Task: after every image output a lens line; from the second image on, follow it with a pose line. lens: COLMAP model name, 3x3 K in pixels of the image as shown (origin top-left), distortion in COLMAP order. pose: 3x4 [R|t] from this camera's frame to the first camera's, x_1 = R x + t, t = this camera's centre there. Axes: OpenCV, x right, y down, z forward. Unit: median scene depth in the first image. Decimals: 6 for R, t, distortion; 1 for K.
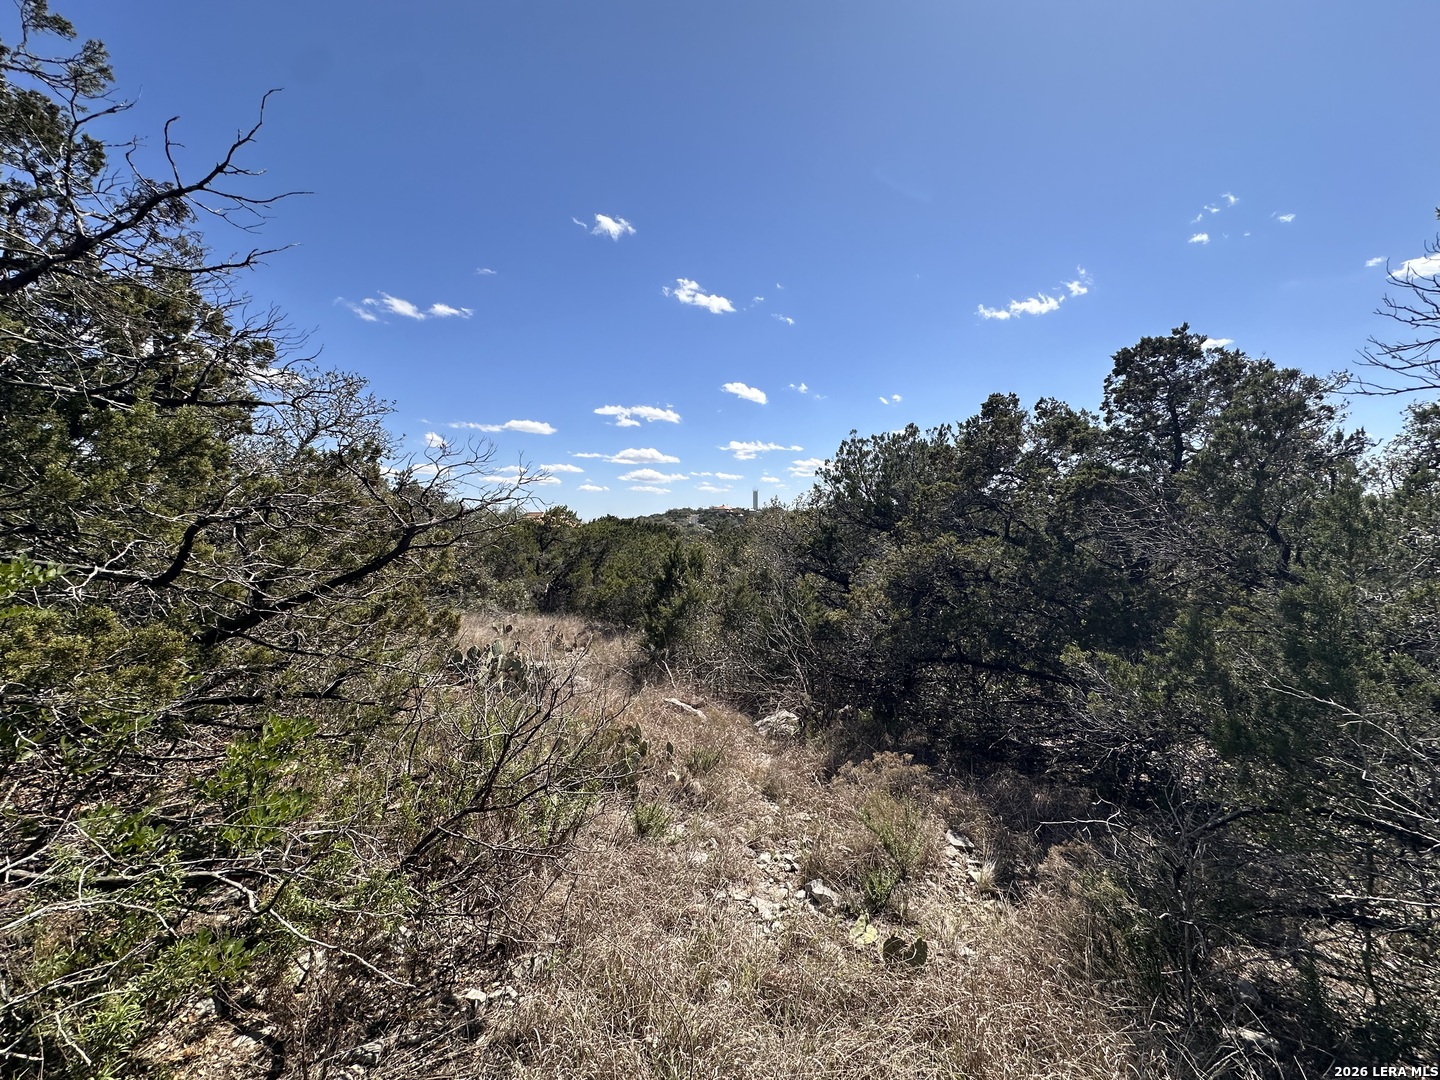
lens RADIAL K [[575.5, 0, 722.6], [0, 575.5, 536.3], [0, 0, 1]] dist [0.000497, 0.000113]
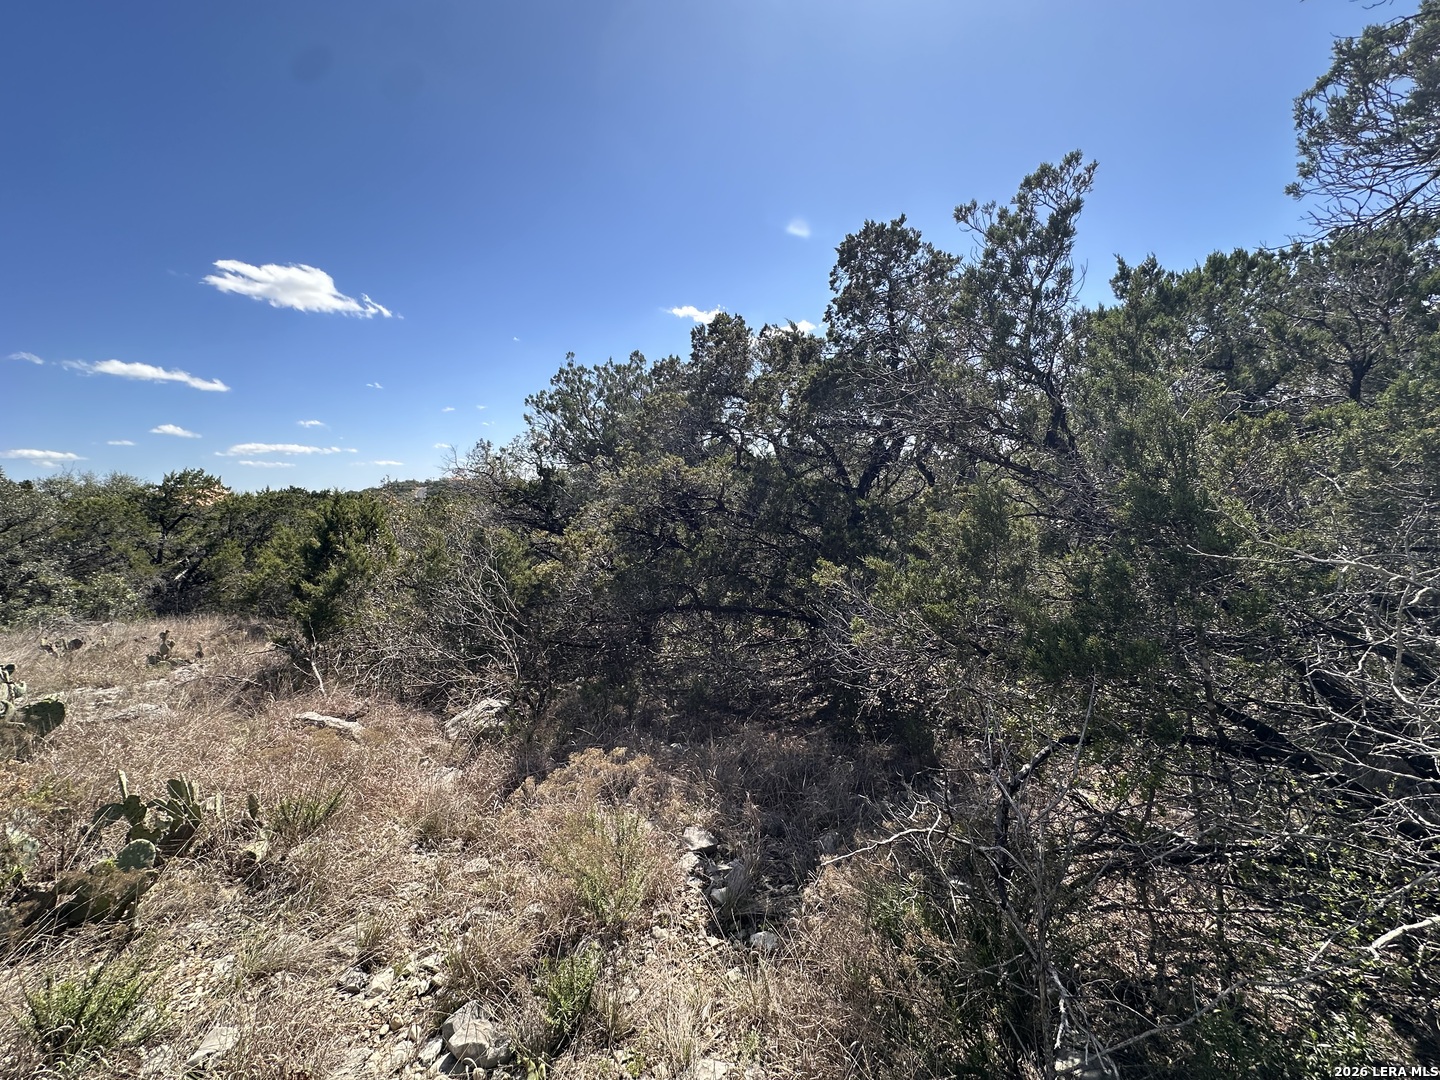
lens RADIAL K [[575.5, 0, 722.6], [0, 575.5, 536.3], [0, 0, 1]] dist [0.000497, 0.000113]
pose [[0.906894, -0.065912, 0.416171, 0.057967], [0.042554, 0.996967, 0.065166, 0.033750], [-0.419204, -0.041389, 0.906948, 0.123349]]
